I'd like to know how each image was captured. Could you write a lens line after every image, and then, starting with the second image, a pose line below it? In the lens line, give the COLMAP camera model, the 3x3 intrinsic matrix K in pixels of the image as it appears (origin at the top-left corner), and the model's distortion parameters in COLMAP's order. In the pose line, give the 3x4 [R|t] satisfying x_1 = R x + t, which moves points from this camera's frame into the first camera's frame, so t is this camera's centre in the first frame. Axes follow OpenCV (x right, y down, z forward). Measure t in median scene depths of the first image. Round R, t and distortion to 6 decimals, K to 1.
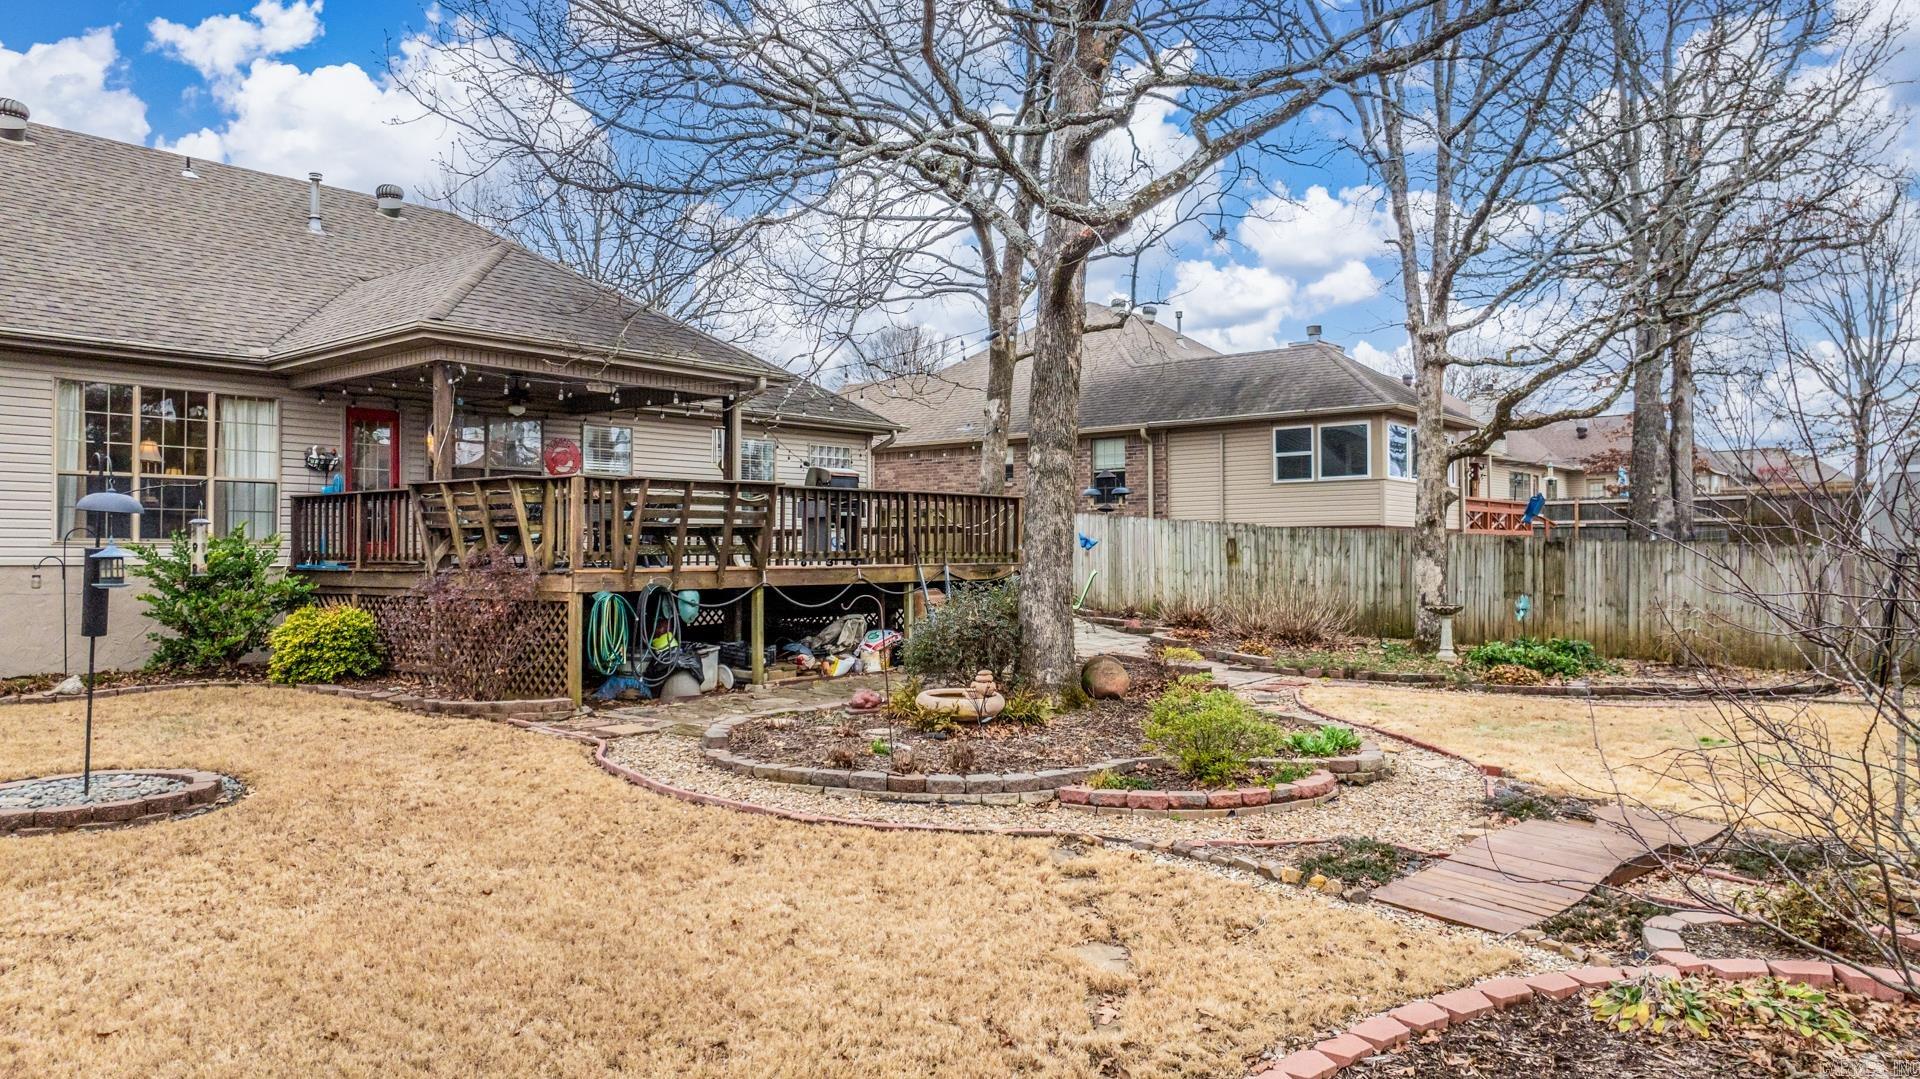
lens RADIAL K [[1334.3, 0, 960.0], [0, 1334.3, 539.5], [0, 0, 1]] dist [-0.111655, 0.115948]
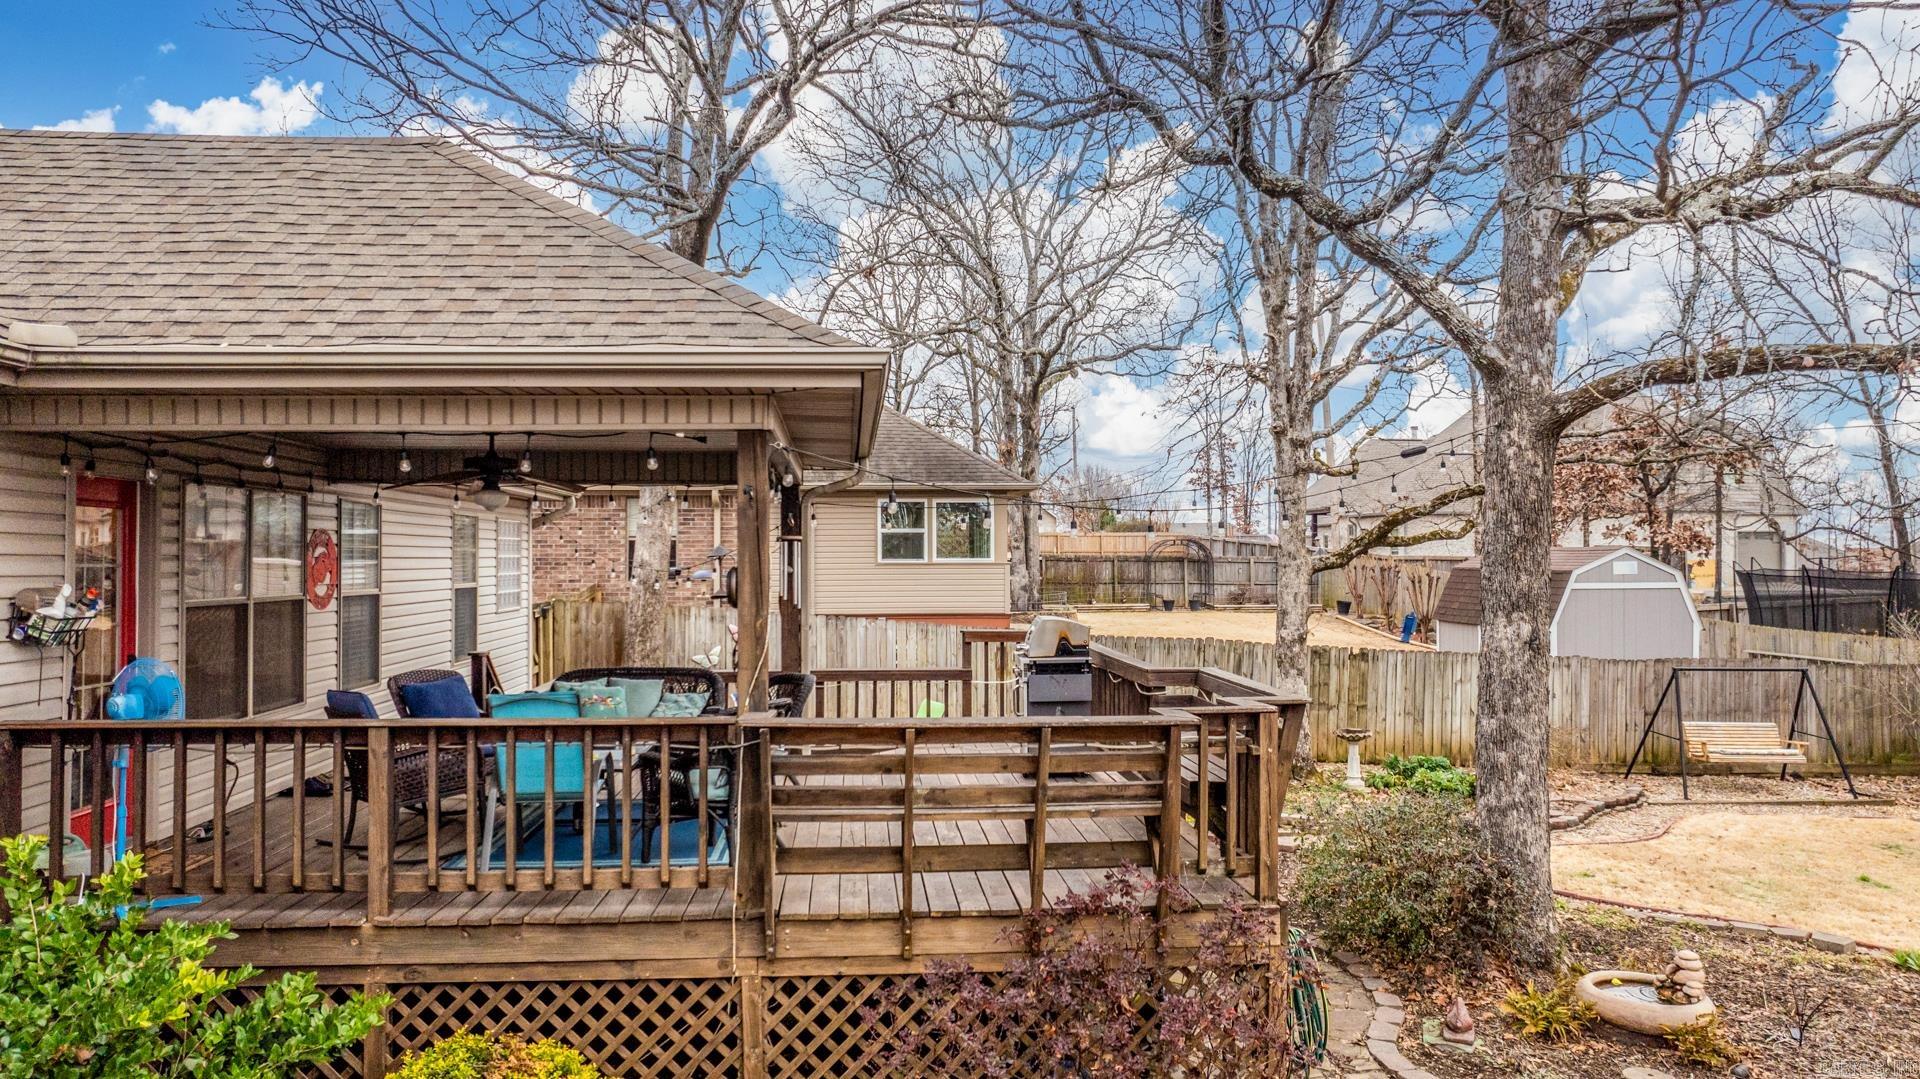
lens RADIAL K [[1334.3, 0, 960.0], [0, 1334.3, 539.5], [0, 0, 1]] dist [-0.111655, 0.115948]
pose [[0.720158, 0.019732, 0.693529, -0.338729], [-0.014345, 0.999805, -0.013550, -0.048104], [-0.693662, -0.000191, 0.720301, 0.345073]]
